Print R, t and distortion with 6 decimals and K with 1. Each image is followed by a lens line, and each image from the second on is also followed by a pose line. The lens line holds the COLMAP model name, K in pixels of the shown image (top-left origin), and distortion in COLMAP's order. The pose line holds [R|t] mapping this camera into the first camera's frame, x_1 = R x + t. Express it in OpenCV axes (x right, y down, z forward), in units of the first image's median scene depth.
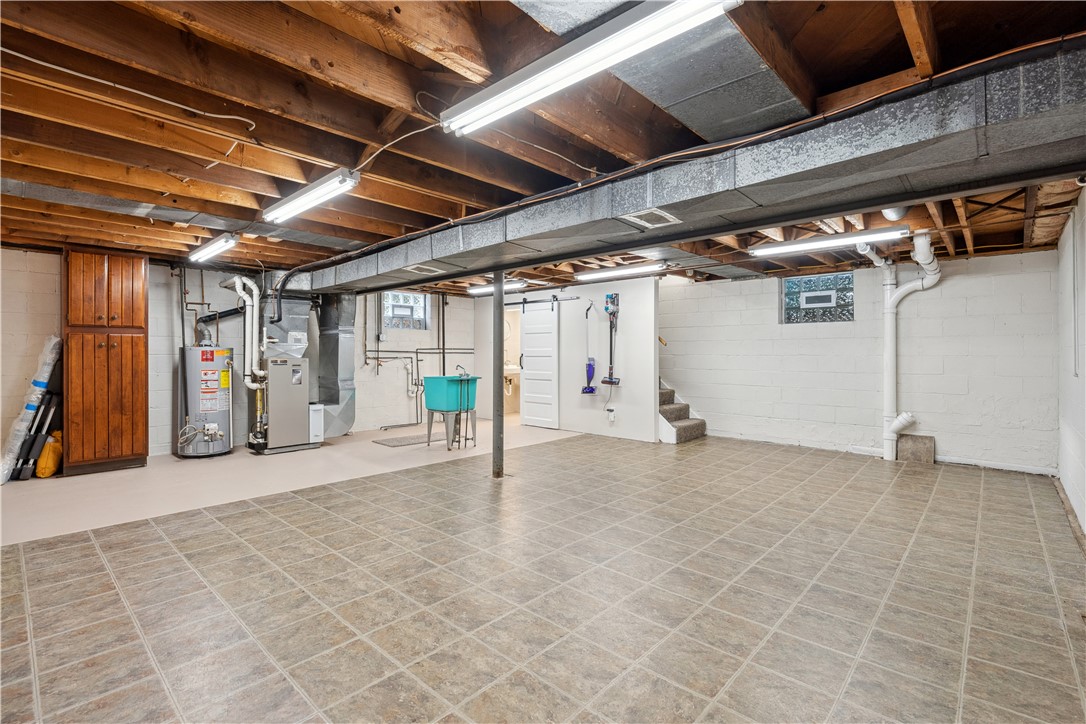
lens RADIAL K [[494.8, 0, 547.7], [0, 494.8, 360.8], [0, 0, 1]] dist [0.000500, 0.000560]
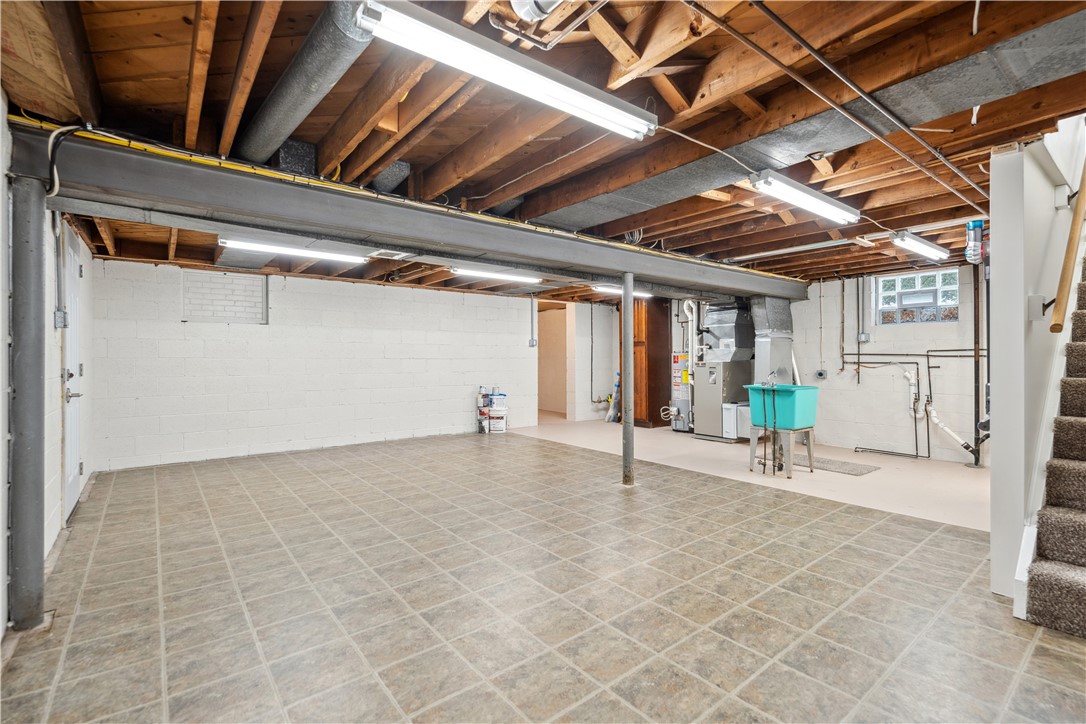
lens RADIAL K [[496.9, 0, 545.9], [0, 496.9, 355.9], [0, 0, 1]] dist [0.004308, 0.000349]
pose [[-0.162314, -0.005380, -0.986724, 1.312628], [-0.013761, 0.999900, -0.003189, -0.017261], [0.986643, 0.013060, -0.162372, 1.463865]]
